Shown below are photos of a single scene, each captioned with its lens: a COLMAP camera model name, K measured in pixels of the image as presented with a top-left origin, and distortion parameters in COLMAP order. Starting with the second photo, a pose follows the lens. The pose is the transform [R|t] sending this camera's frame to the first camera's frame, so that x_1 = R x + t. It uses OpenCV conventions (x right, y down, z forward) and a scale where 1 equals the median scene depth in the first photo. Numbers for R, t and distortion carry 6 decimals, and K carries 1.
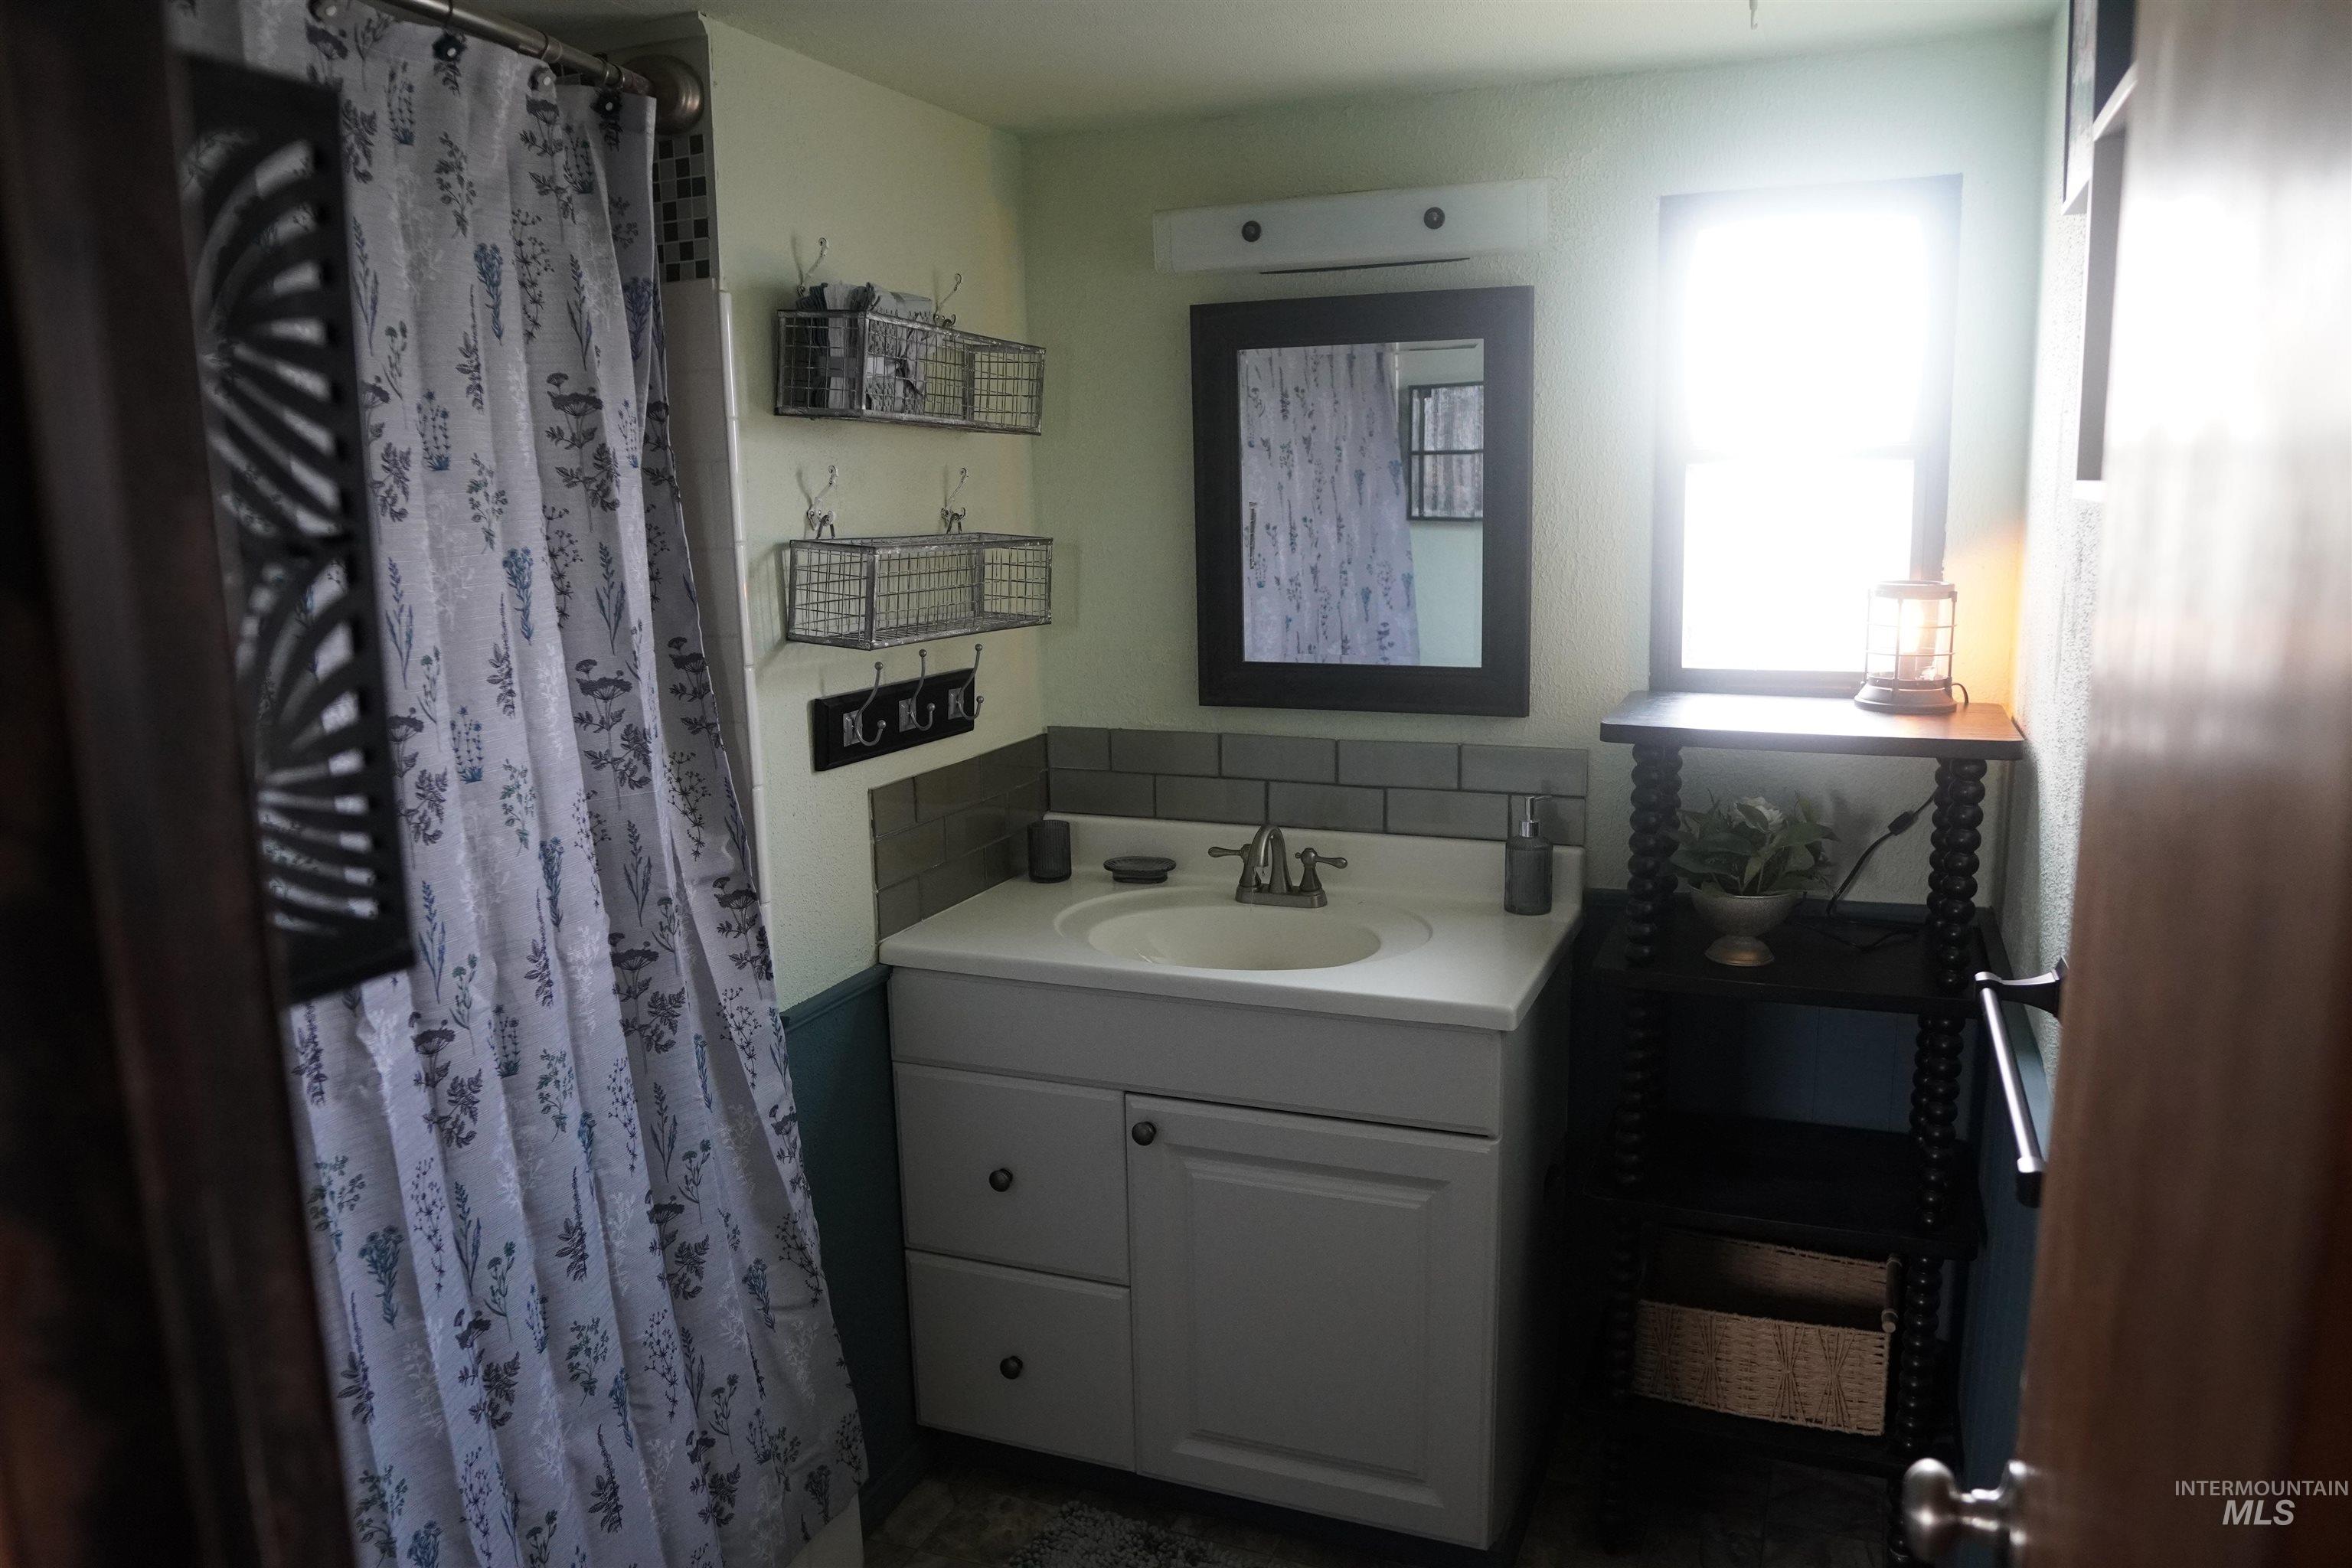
lens RADIAL K [[1612.3, 0, 1189.3], [0, 1612.3, 797.3], [0, 0, 1]] dist [-0.056626, 0.002295]
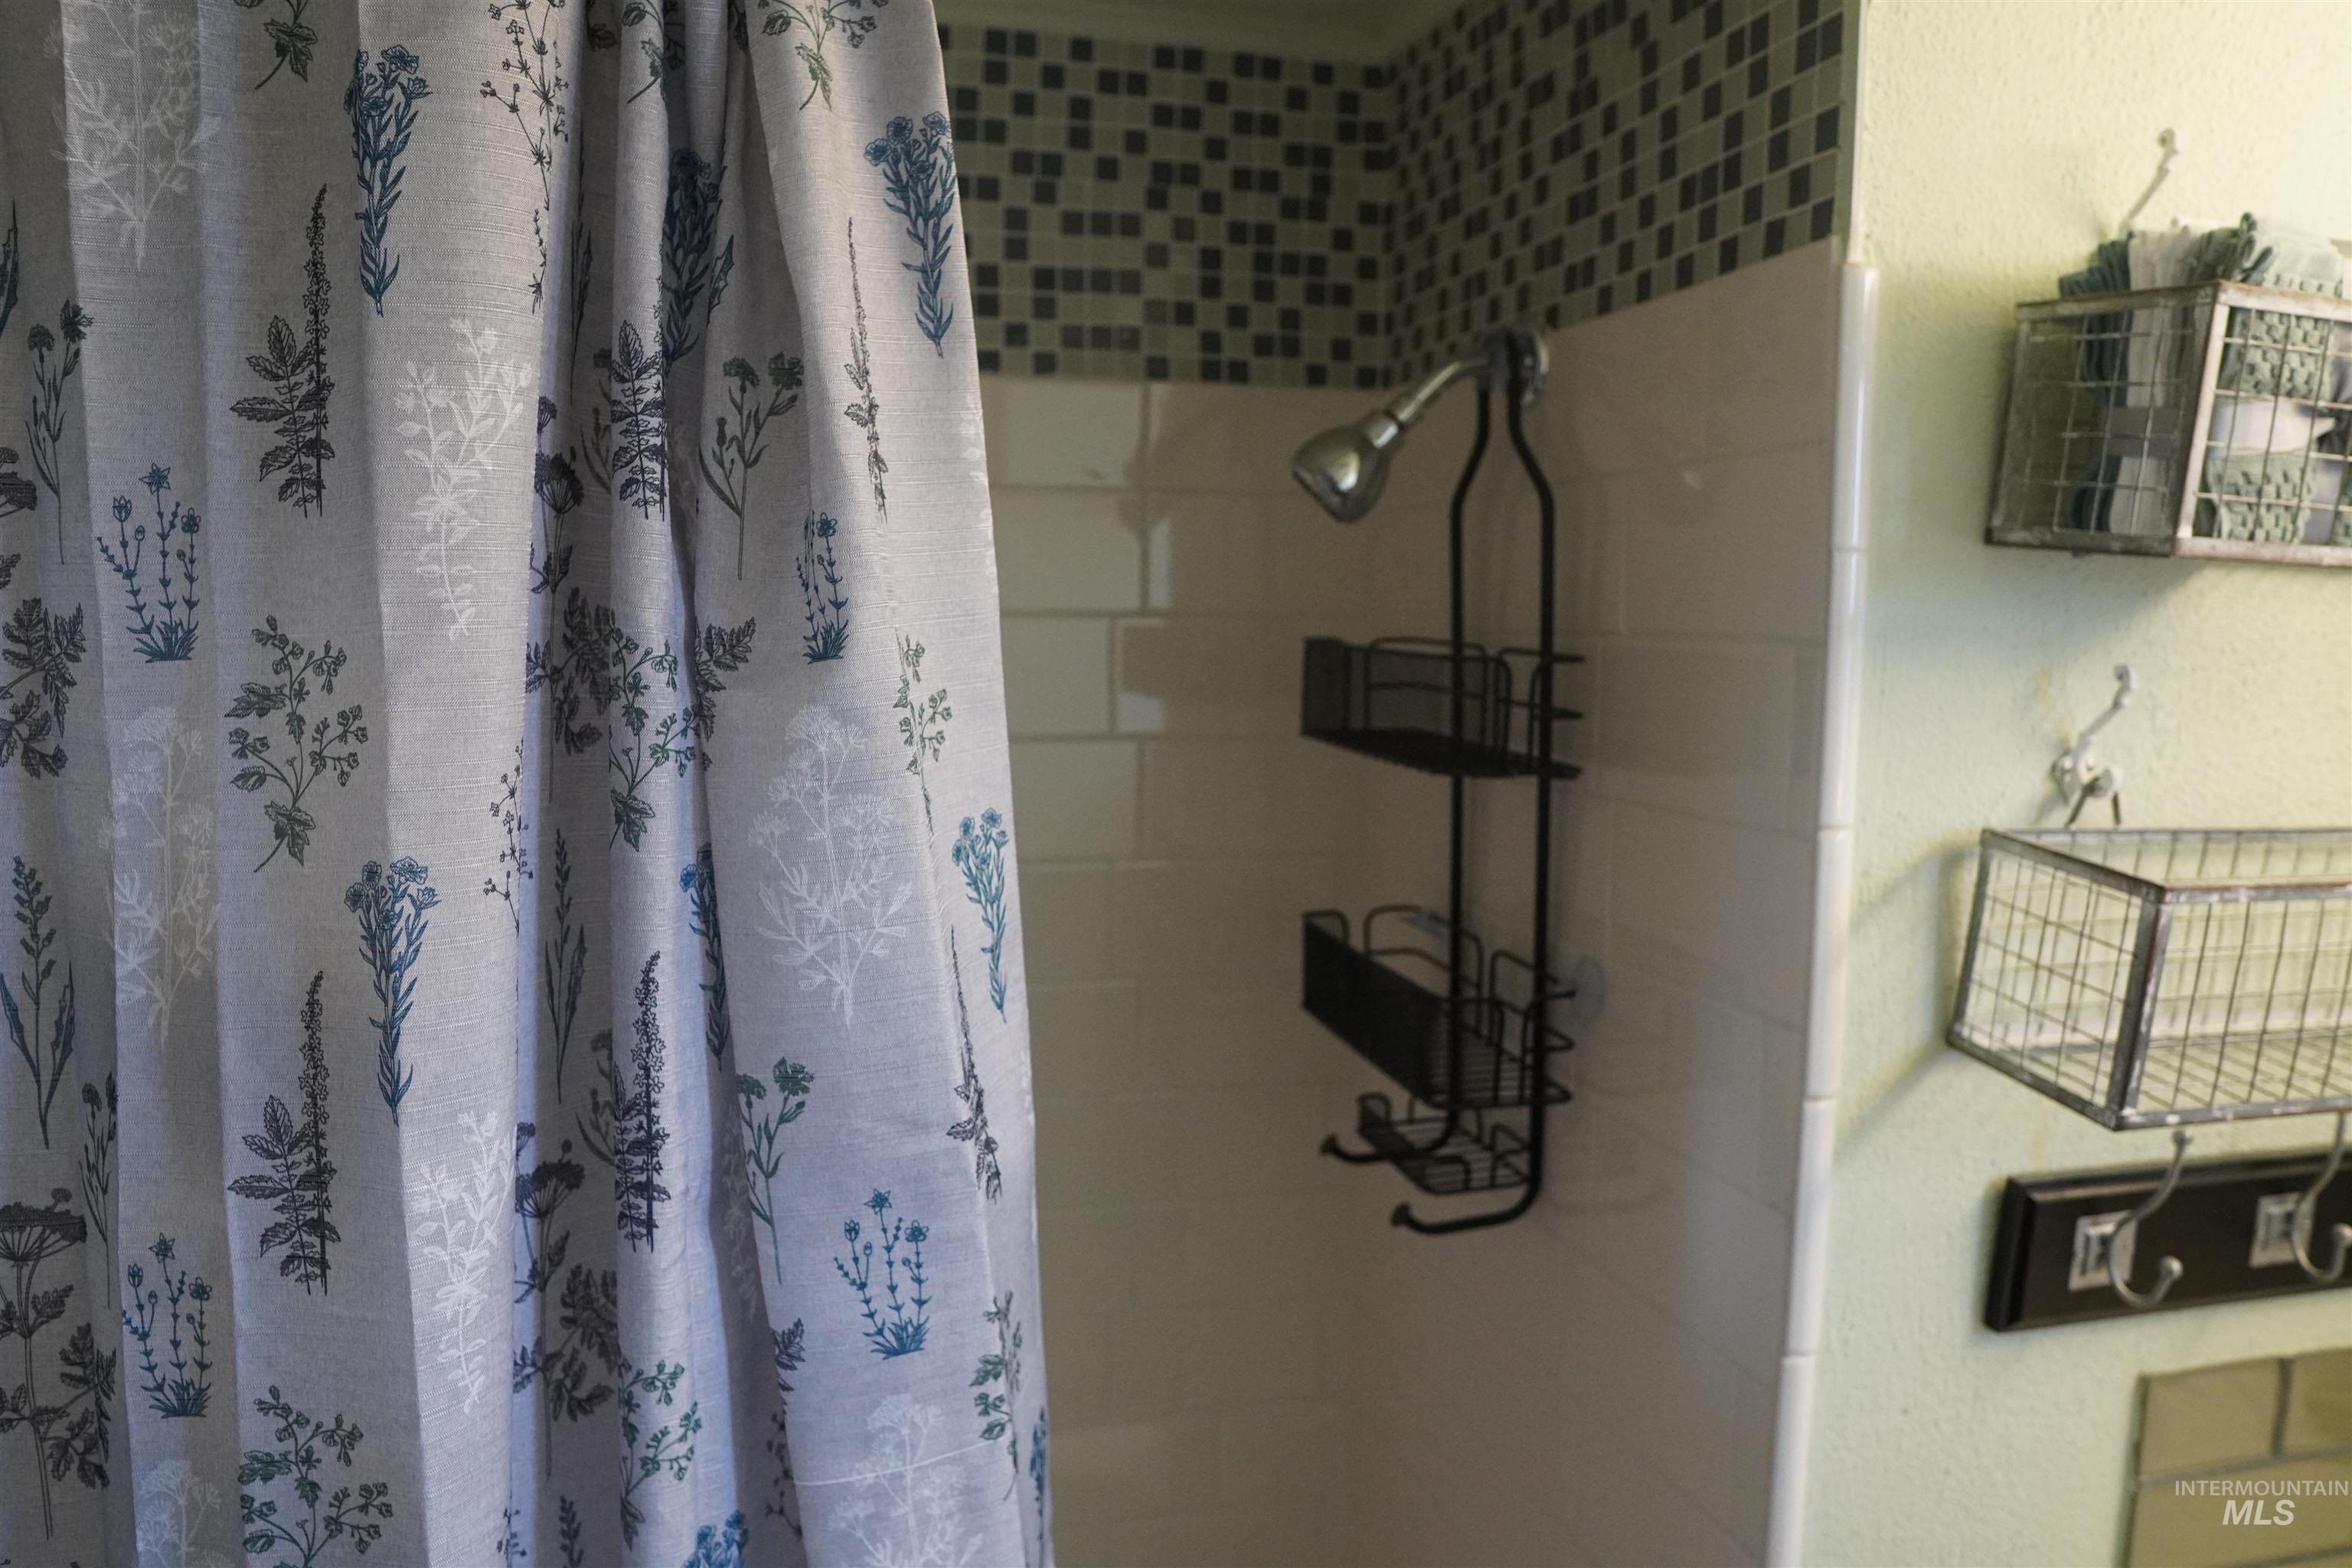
lens RADIAL K [[1612.3, 0, 1189.3], [0, 1612.3, 797.3], [0, 0, 1]] dist [-0.056626, 0.002295]
pose [[0.604426, 0.126026, -0.786630, -0.040291], [-0.190136, 0.981694, 0.011182, -0.134566], [0.773639, 0.142808, 0.617324, 0.571052]]
